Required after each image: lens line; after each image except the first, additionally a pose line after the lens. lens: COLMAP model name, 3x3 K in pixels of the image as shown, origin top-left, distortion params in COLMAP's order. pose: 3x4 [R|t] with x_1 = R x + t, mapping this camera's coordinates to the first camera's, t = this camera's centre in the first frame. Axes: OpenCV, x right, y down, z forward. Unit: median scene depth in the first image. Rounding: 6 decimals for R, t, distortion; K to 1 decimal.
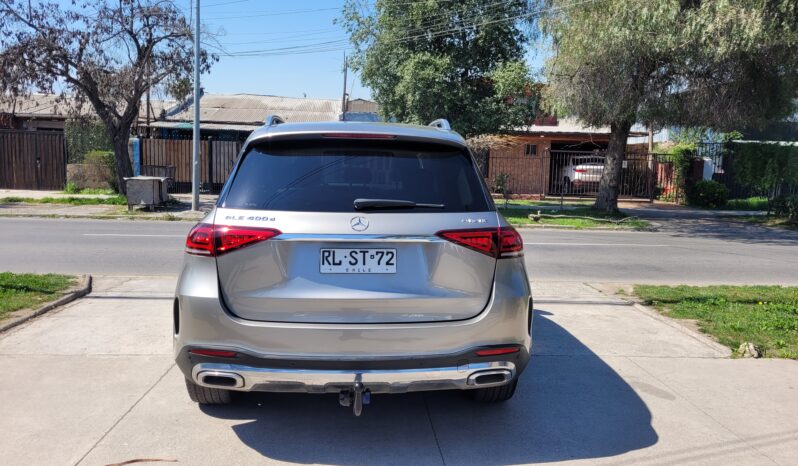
lens RADIAL K [[600.7, 0, 394.7], [0, 600.7, 234.0], [0, 0, 1]] dist [0.041010, -0.027866]
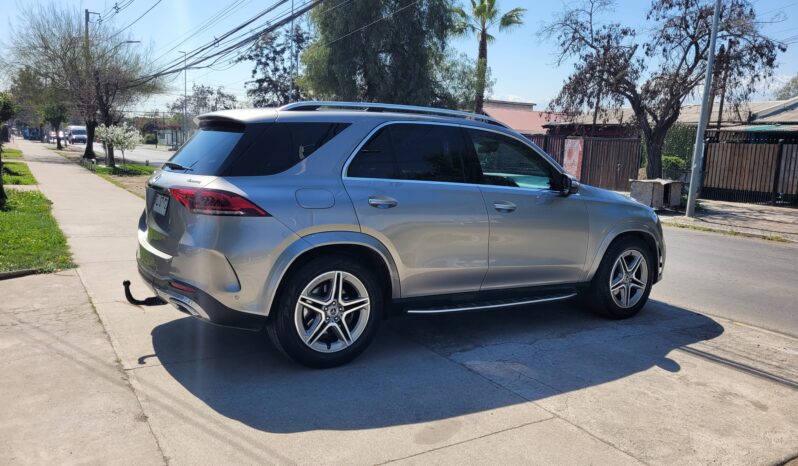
lens RADIAL K [[600.7, 0, 401.9], [0, 600.7, 235.8], [0, 0, 1]] dist [0.041010, -0.027866]
pose [[0.475640, 0.118695, -0.871595, 0.227457], [-0.132447, 0.989222, 0.062436, -0.007316], [0.869612, 0.085744, 0.486234, 0.121347]]
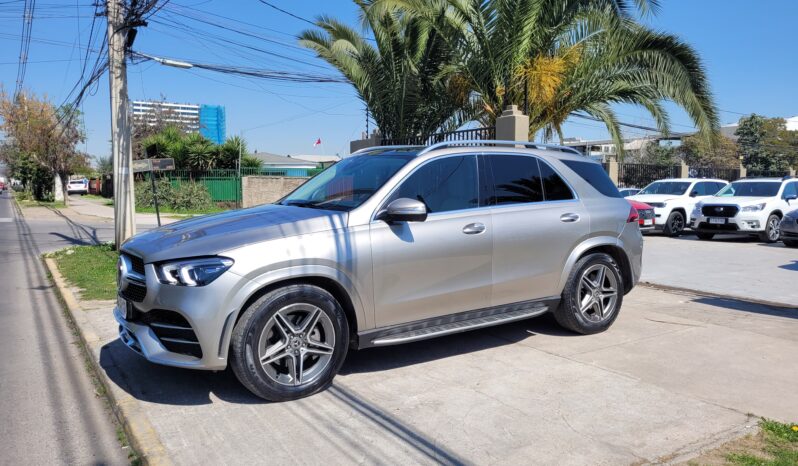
lens RADIAL K [[600.7, 0, 406.4], [0, 600.7, 226.8], [0, 0, 1]] dist [0.041010, -0.027866]
pose [[-0.488979, -0.091568, 0.867476, -0.269053], [0.093325, 0.983275, 0.156397, -0.052548], [-0.867289, 0.157432, -0.472255, 0.411149]]
